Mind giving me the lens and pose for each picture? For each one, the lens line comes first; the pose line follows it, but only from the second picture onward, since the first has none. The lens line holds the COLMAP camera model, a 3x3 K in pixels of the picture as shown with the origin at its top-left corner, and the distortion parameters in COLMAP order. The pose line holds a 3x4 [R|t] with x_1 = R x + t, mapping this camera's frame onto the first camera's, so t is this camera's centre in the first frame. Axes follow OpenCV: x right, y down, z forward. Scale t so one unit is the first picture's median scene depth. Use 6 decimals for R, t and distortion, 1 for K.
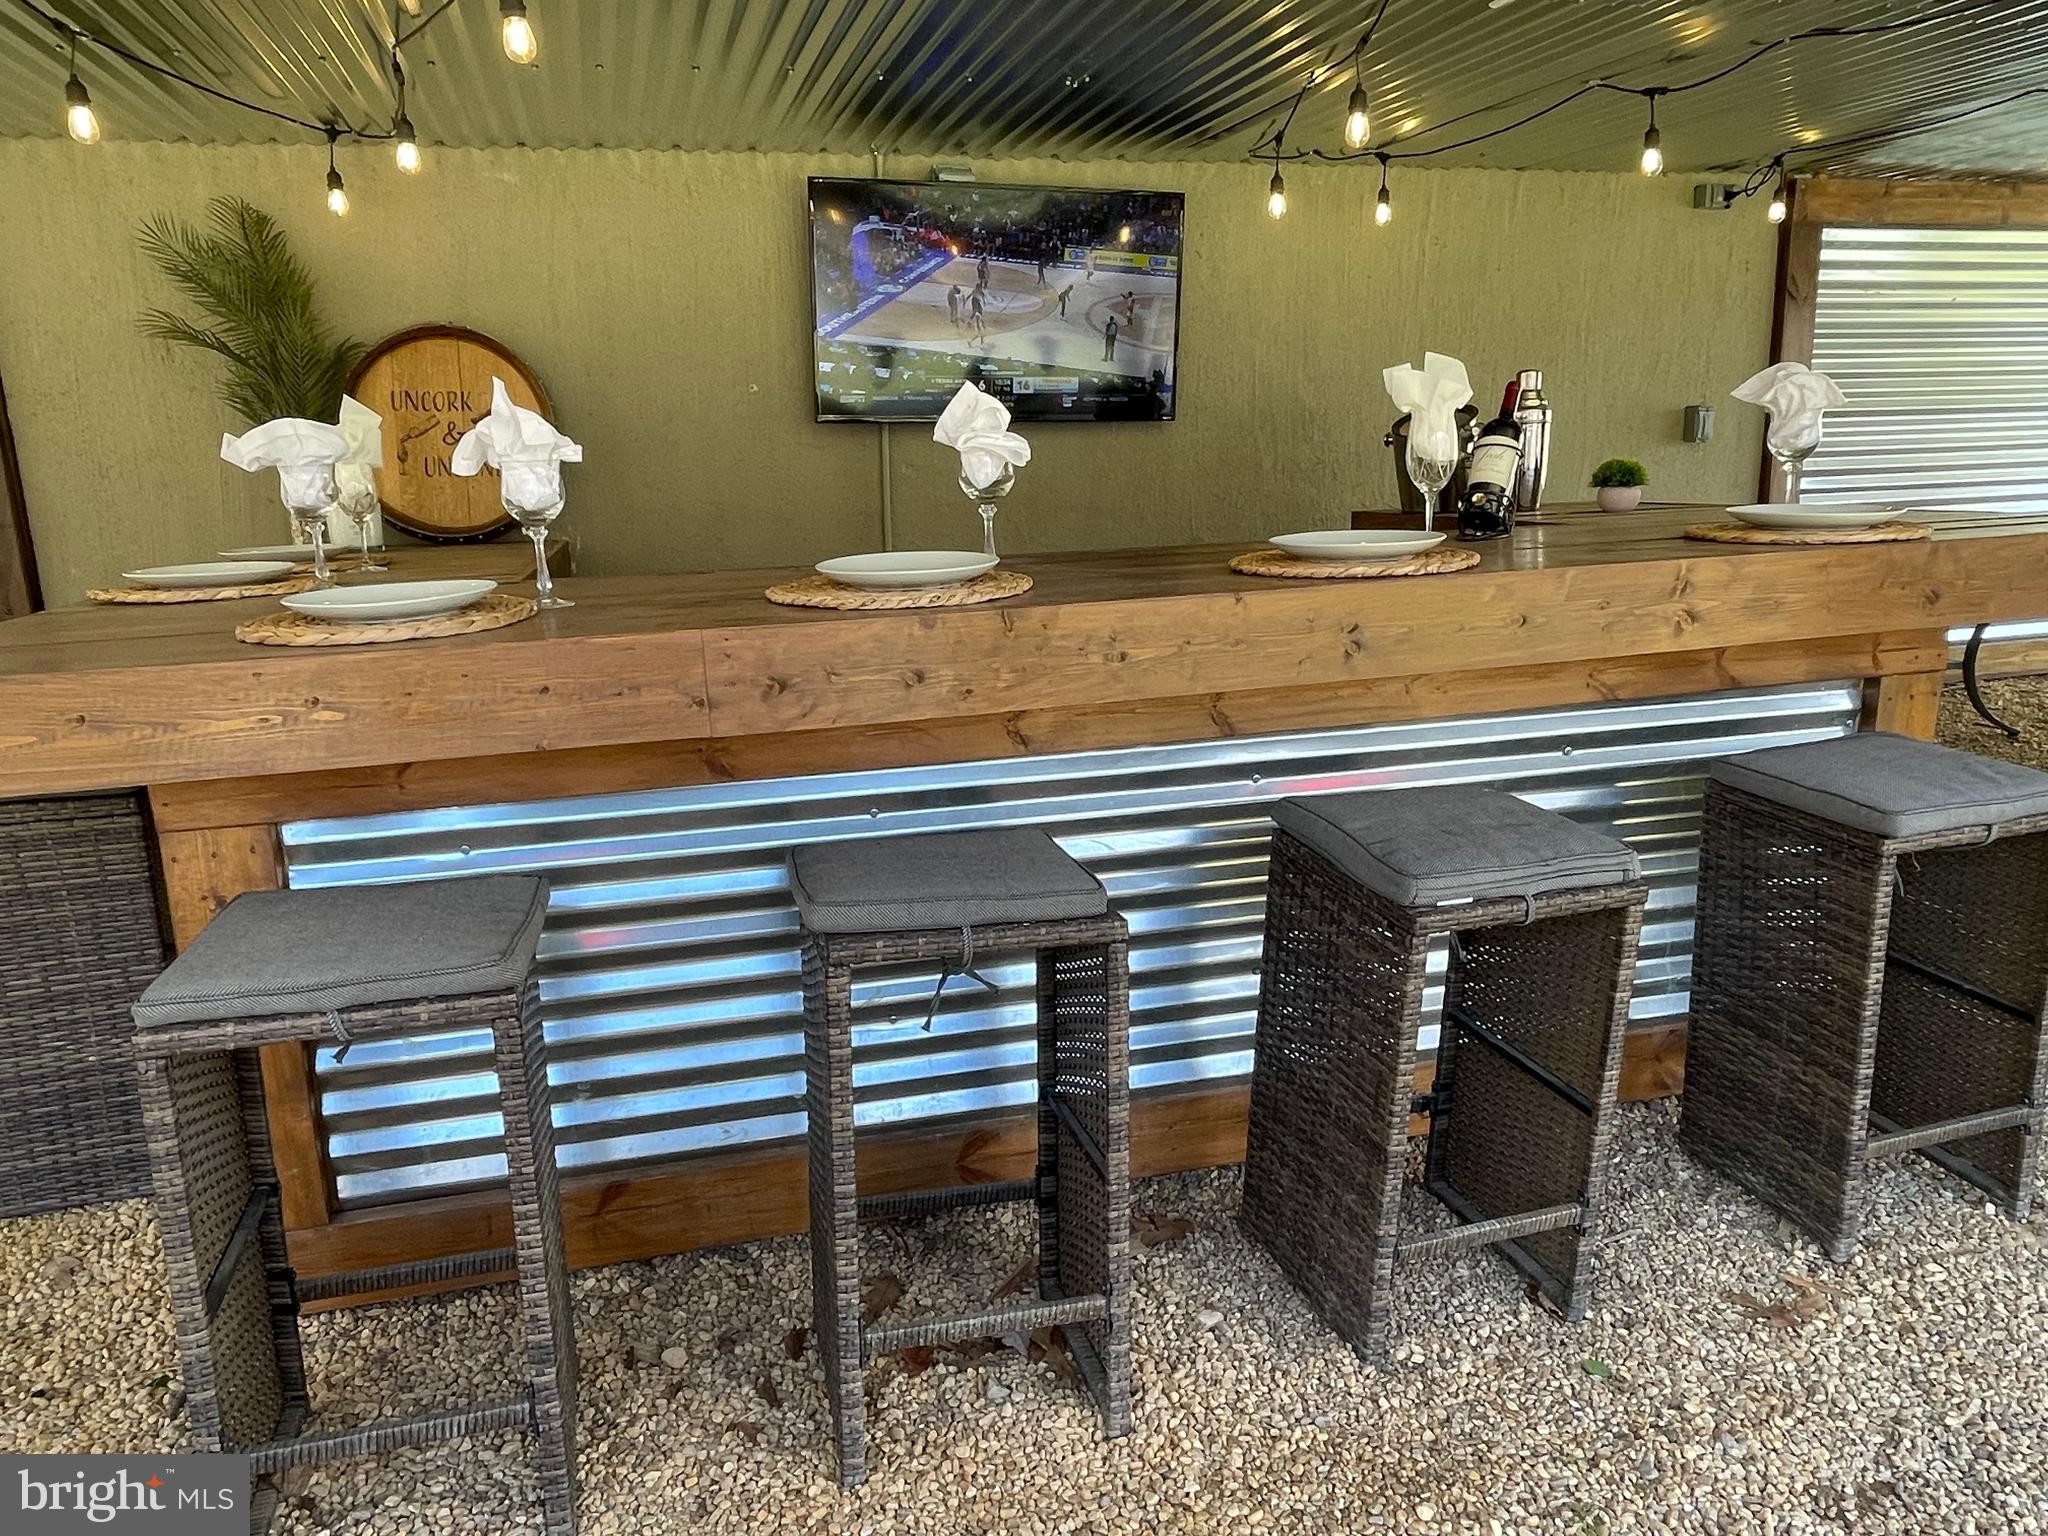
lens RADIAL K [[1368.5, 0, 1024.1], [0, 1368.5, 783.2], [0, 0, 1]] dist [0.001964, -0.002445]
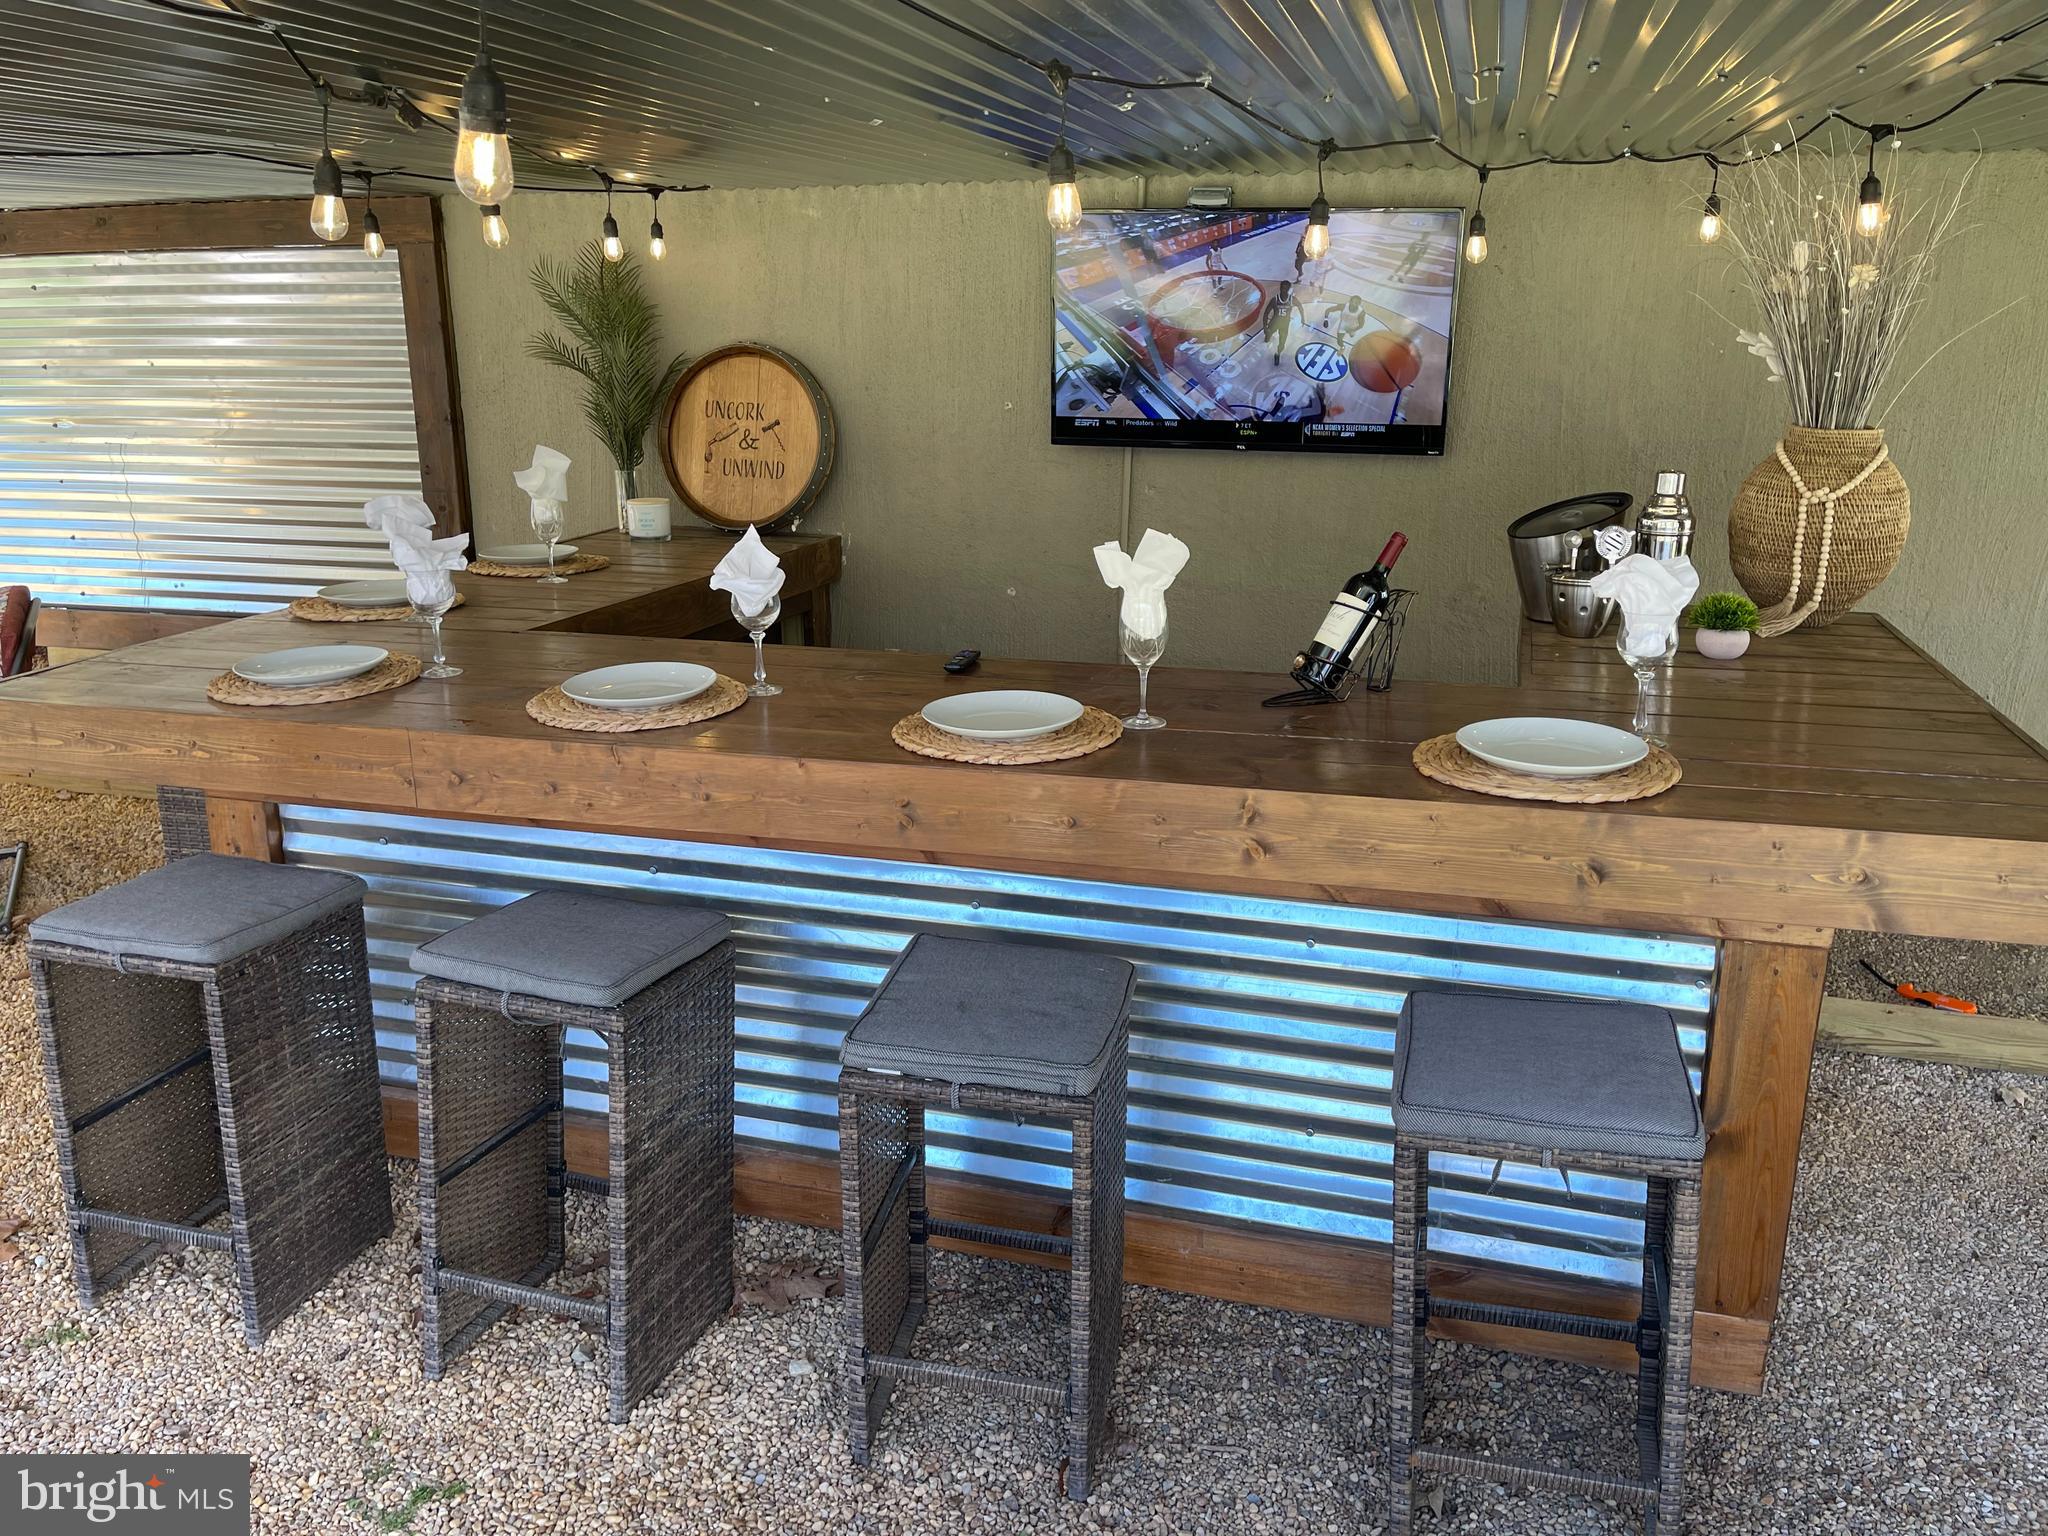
lens RADIAL K [[1525.5, 0, 1026.6], [0, 1525.5, 757.5], [0, 0, 1]] dist [0.063263, -0.086112]
pose [[0.861358, 0.166152, -0.480059, 0.859761], [-0.144531, 0.986099, 0.081968, -0.250899], [0.487005, -0.001221, 0.873398, -0.023909]]
